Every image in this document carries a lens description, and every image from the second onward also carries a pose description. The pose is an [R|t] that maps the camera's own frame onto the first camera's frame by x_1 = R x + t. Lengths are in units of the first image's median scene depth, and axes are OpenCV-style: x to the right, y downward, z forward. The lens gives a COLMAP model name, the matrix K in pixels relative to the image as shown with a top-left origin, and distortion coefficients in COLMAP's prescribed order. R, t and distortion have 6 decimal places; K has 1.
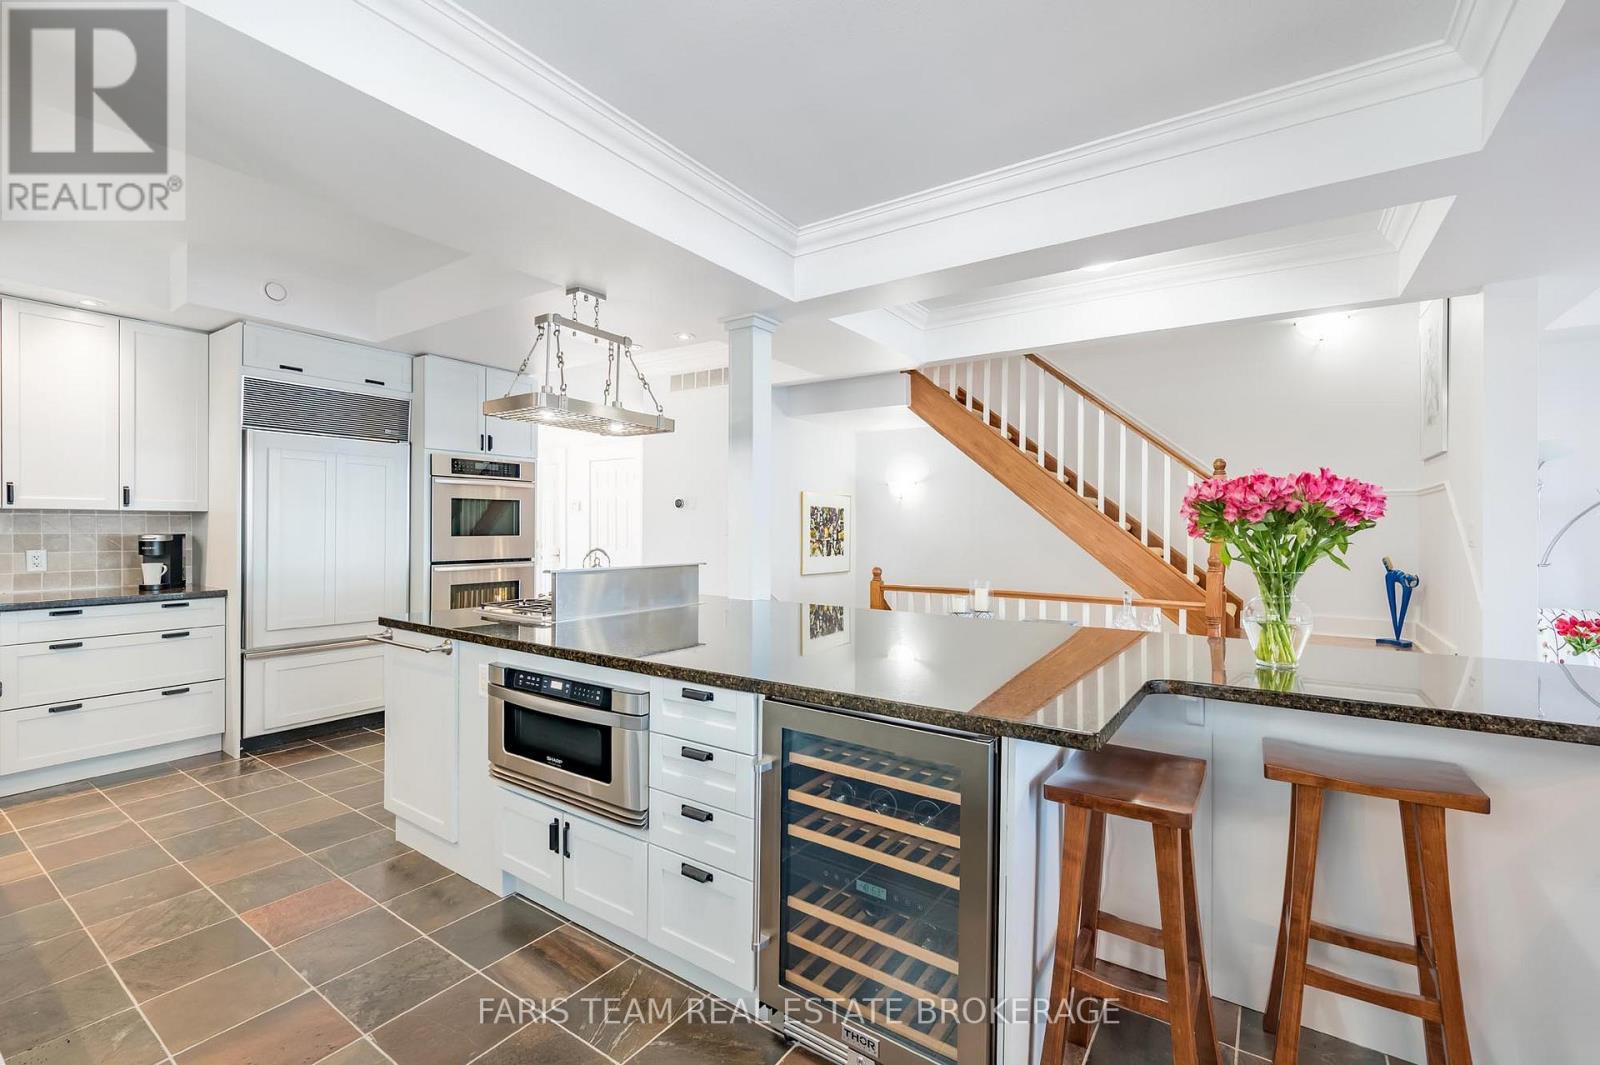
lens RADIAL K [[693.2, 0, 779.6], [0, 693.2, 531.7], [0, 0, 1]] dist [-0.001751, -0.000314]
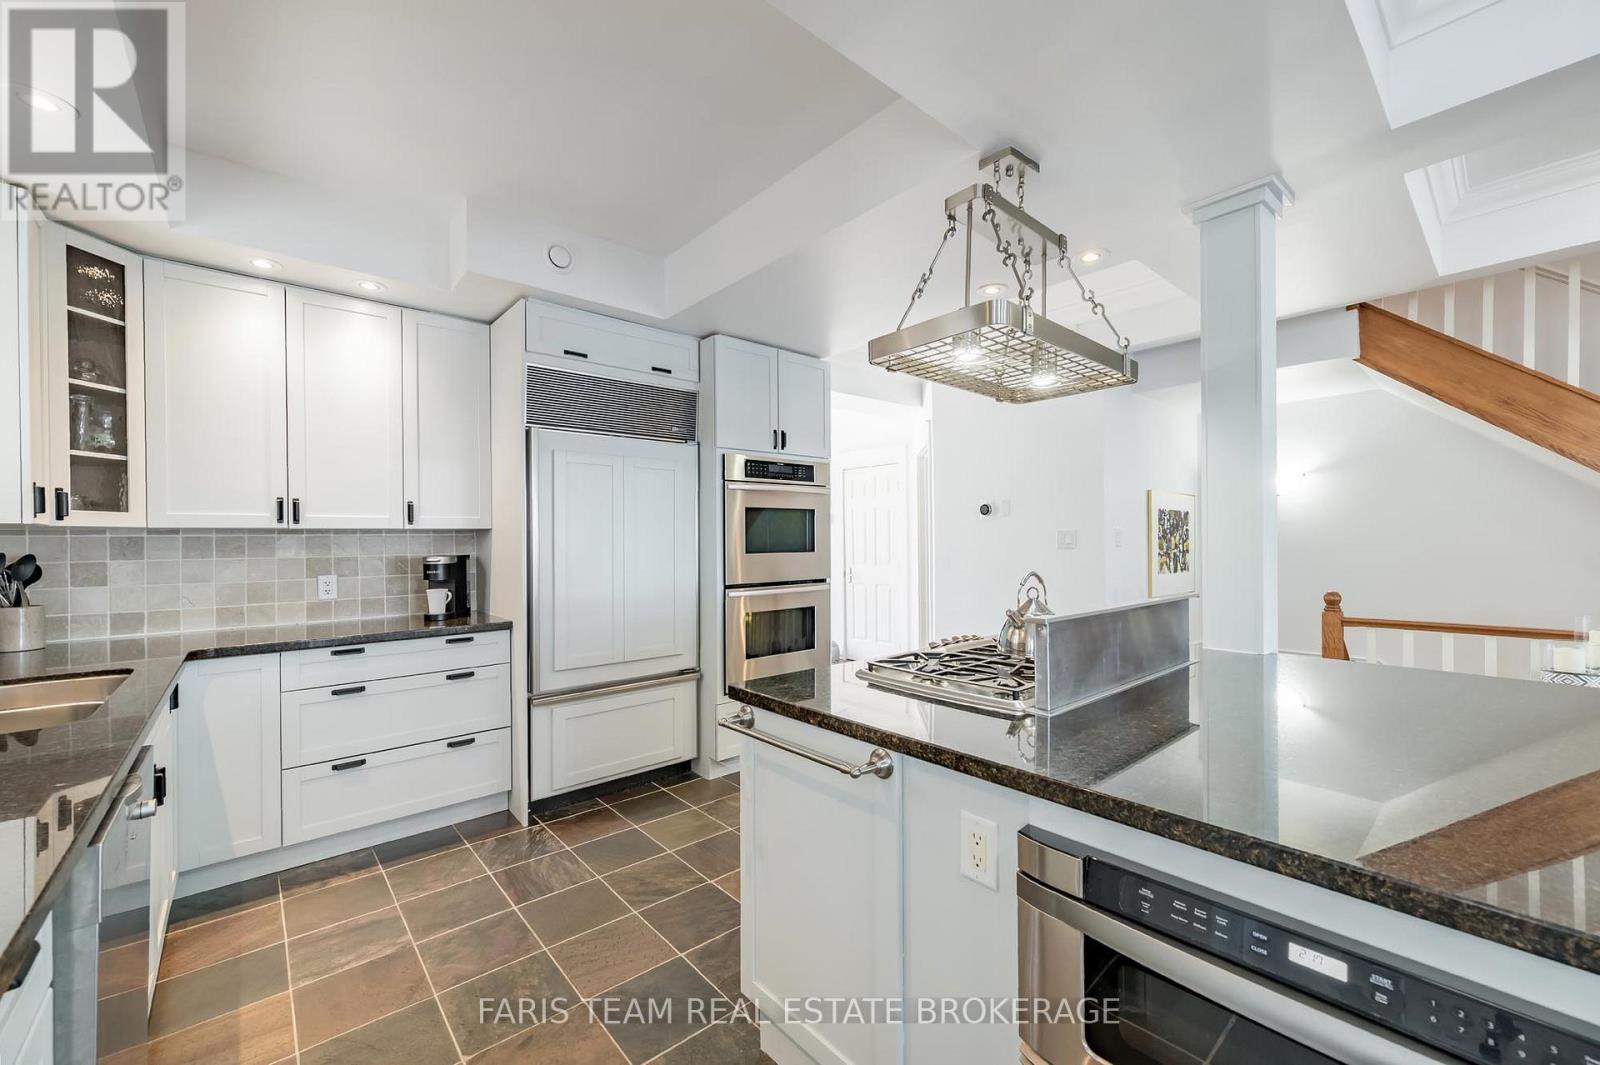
lens RADIAL K [[630.7, 0, 790.0], [0, 630.7, 541.3], [0, 0, 1]] dist [0.003431, -0.000157]
pose [[0.970416, -0.016170, -0.240896, -0.281928], [0.014865, 0.999863, -0.007231, -0.002458], [0.240980, 0.003436, 0.970524, 0.334010]]
